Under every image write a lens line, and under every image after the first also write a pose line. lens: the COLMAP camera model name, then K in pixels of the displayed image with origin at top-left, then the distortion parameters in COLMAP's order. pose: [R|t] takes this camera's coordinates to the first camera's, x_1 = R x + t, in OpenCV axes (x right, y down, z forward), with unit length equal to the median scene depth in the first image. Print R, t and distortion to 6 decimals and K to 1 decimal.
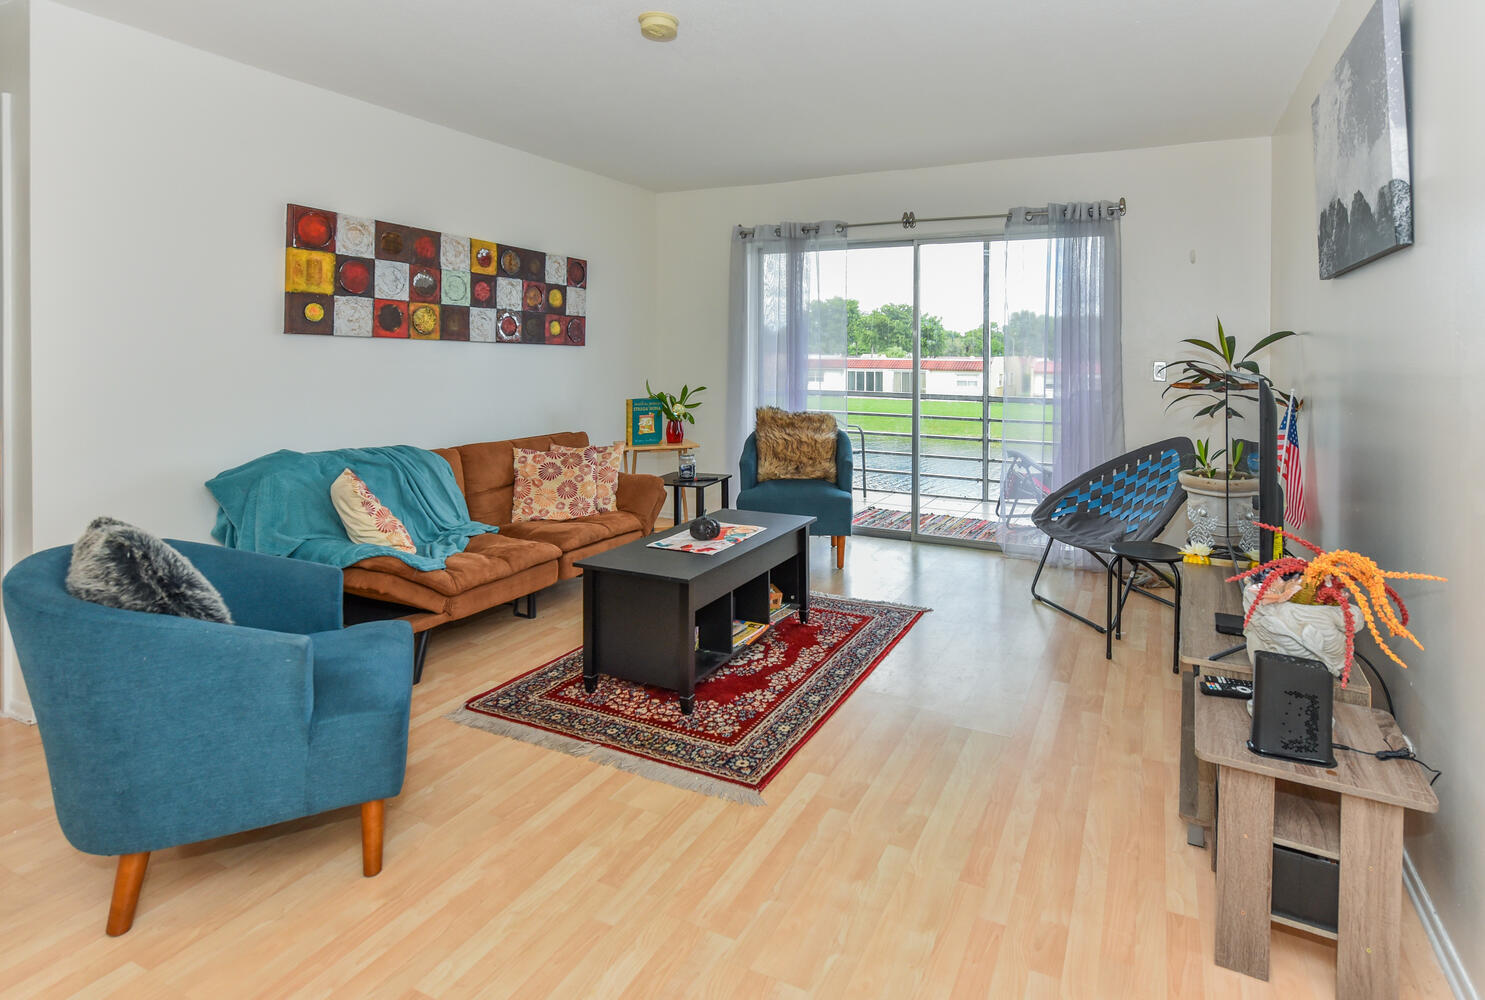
lens RADIAL K [[761.8, 0, 807.8], [0, 761.8, 353.5], [0, 0, 1]] dist [-0.001617, -0.001046]
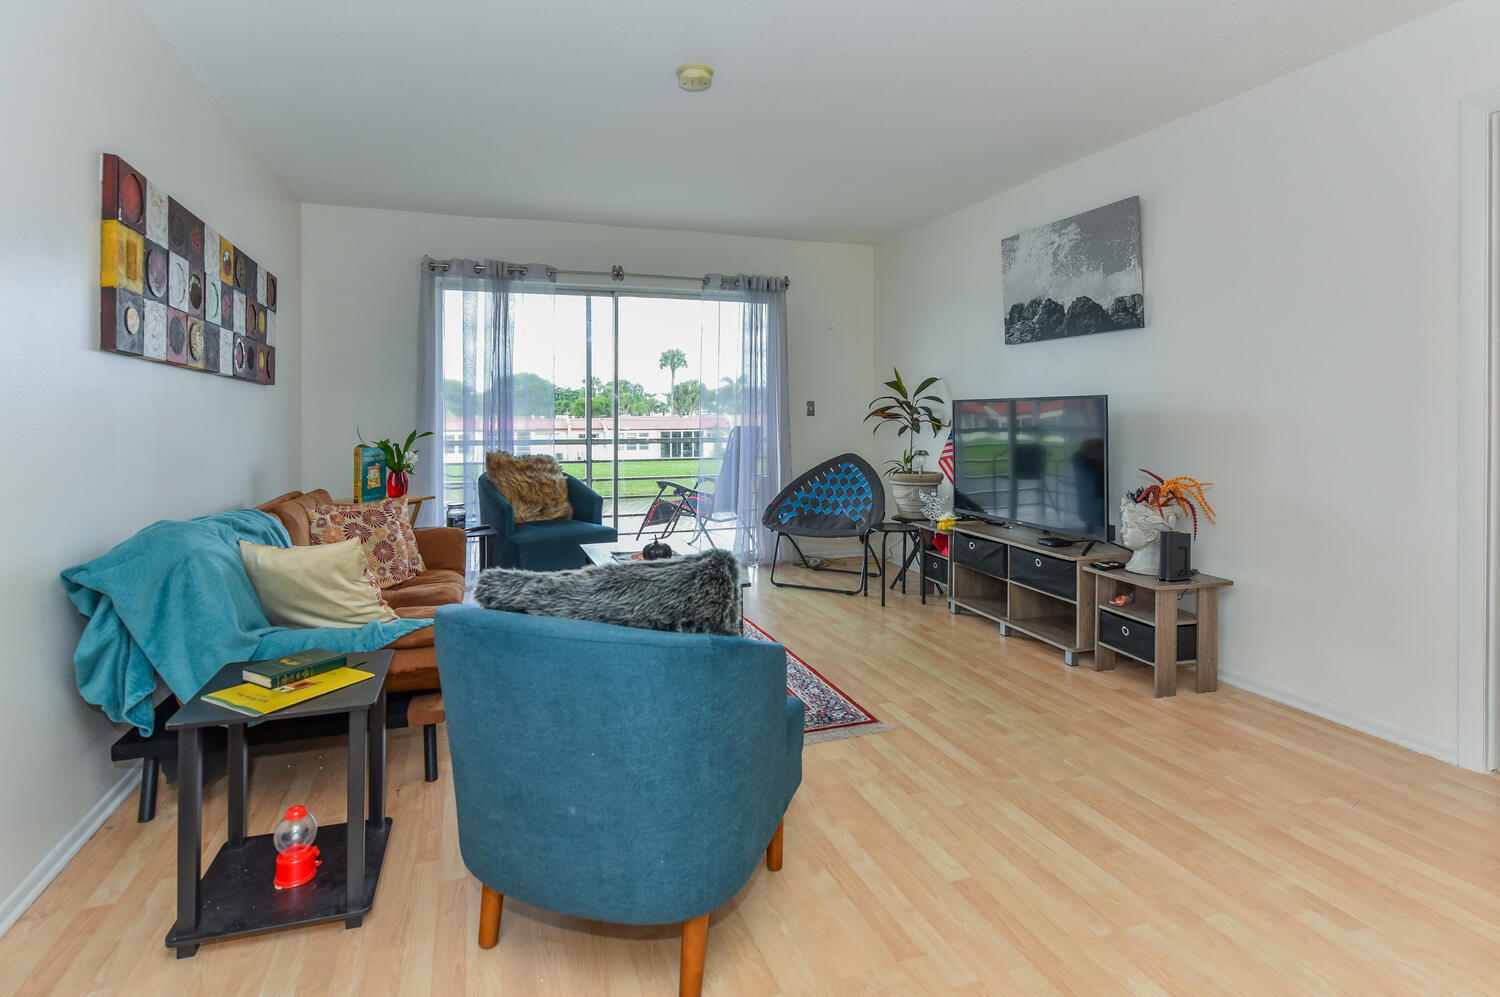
lens RADIAL K [[761.8, 0, 720.4], [0, 761.8, 410.5], [0, 0, 1]] dist [-0.000846, -0.002589]
pose [[0.735621, -0.009268, 0.677330, -0.612500], [0.010911, 0.999939, 0.001833, 0.025429], [-0.677306, 0.006043, 0.735677, 0.129472]]
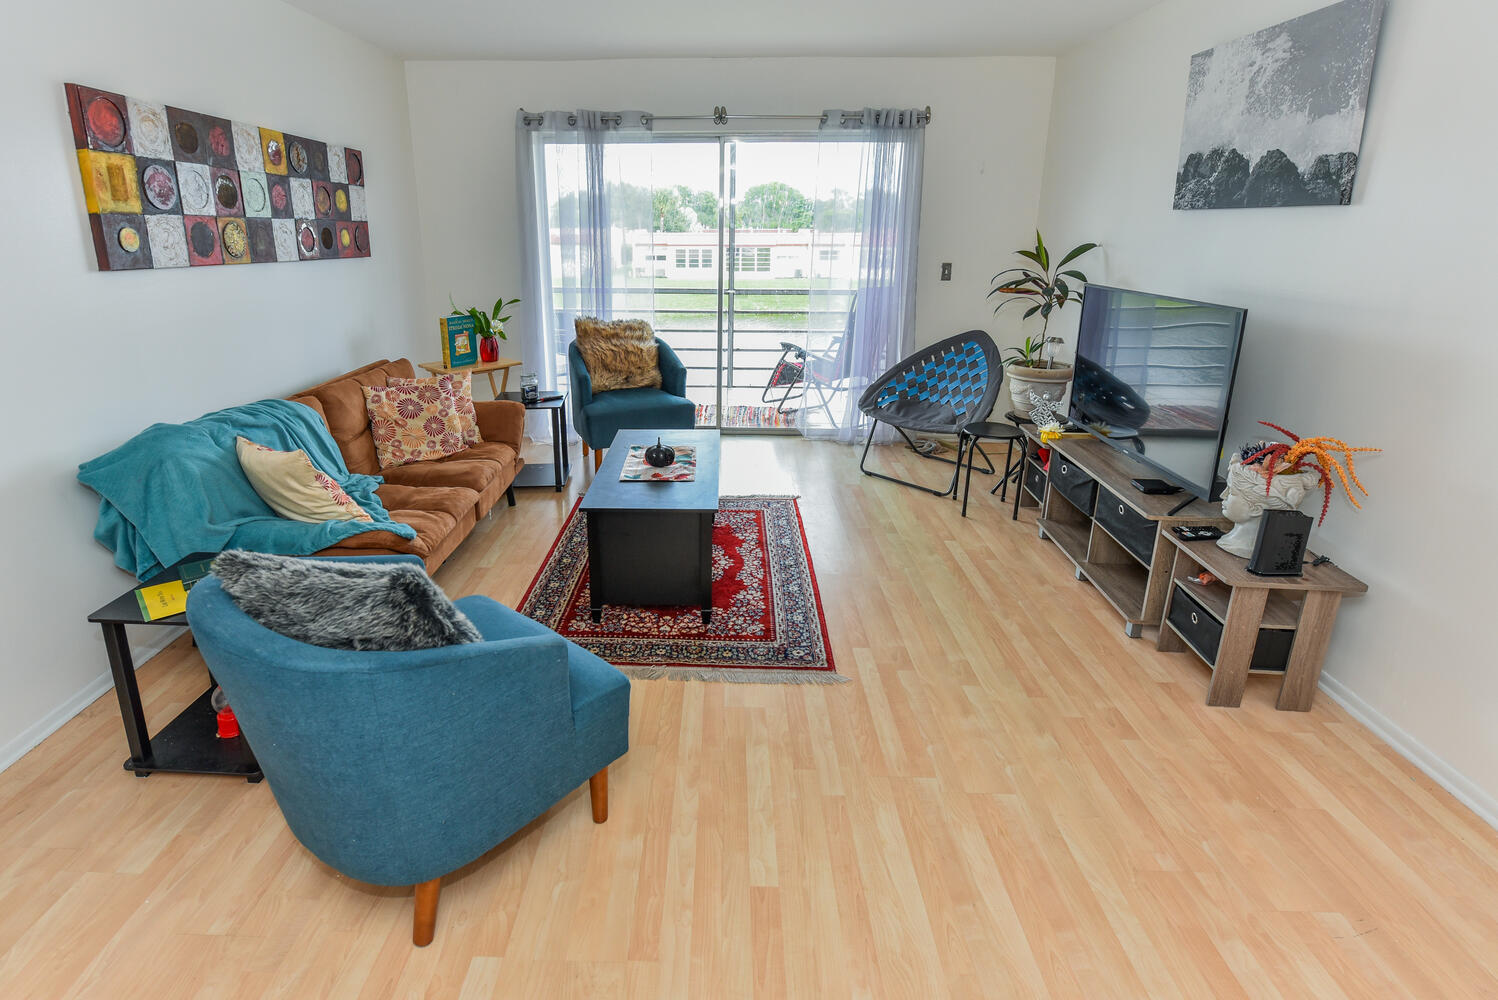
lens RADIAL K [[760.0, 0, 693.0], [0, 760.0, 438.9], [0, 0, 1]] dist [-0.003996, -0.000176]
pose [[0.927181, -0.110398, 0.357978, -0.357618], [0.008503, 0.961546, 0.274511, -0.055705], [-0.374518, -0.251478, 0.892466, 0.062465]]
